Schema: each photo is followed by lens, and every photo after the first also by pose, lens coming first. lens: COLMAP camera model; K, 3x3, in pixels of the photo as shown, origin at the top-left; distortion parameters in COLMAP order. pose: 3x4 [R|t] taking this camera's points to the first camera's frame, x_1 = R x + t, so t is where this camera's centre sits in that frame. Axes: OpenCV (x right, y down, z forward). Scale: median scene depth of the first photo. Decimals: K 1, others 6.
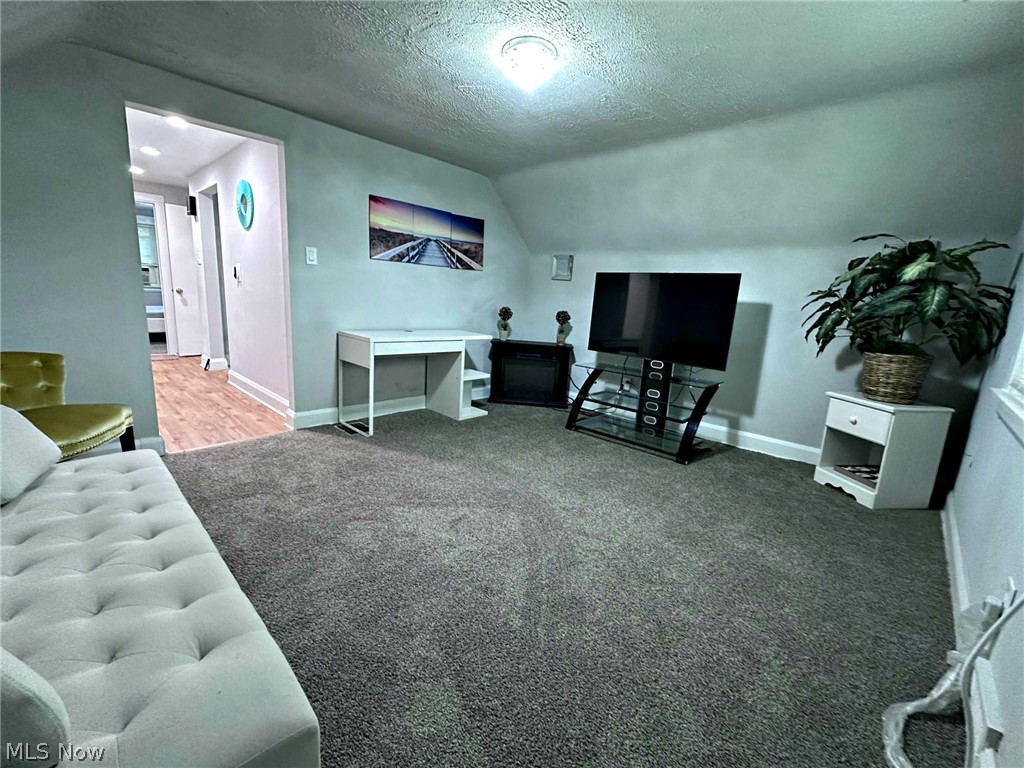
lens RADIAL K [[421.1, 0, 514.3], [0, 421.1, 376.8], [0, 0, 1]] dist [-0.001426, -0.000069]
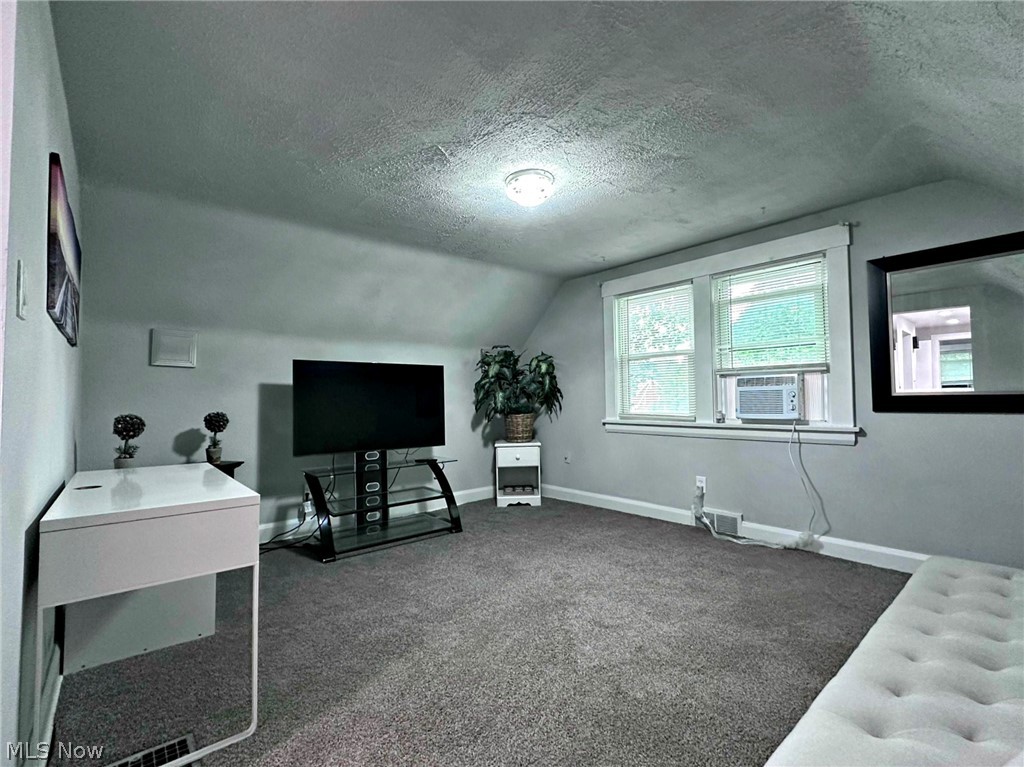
lens RADIAL K [[448.4, 0, 515.0], [0, 448.4, 380.3], [0, 0, 1]] dist [0.000339, 0.000496]
pose [[0.139740, -0.022604, 0.989930, -0.691757], [0.203194, 0.979118, -0.006326, -0.137977], [-0.969115, 0.202032, 0.141415, 0.560836]]
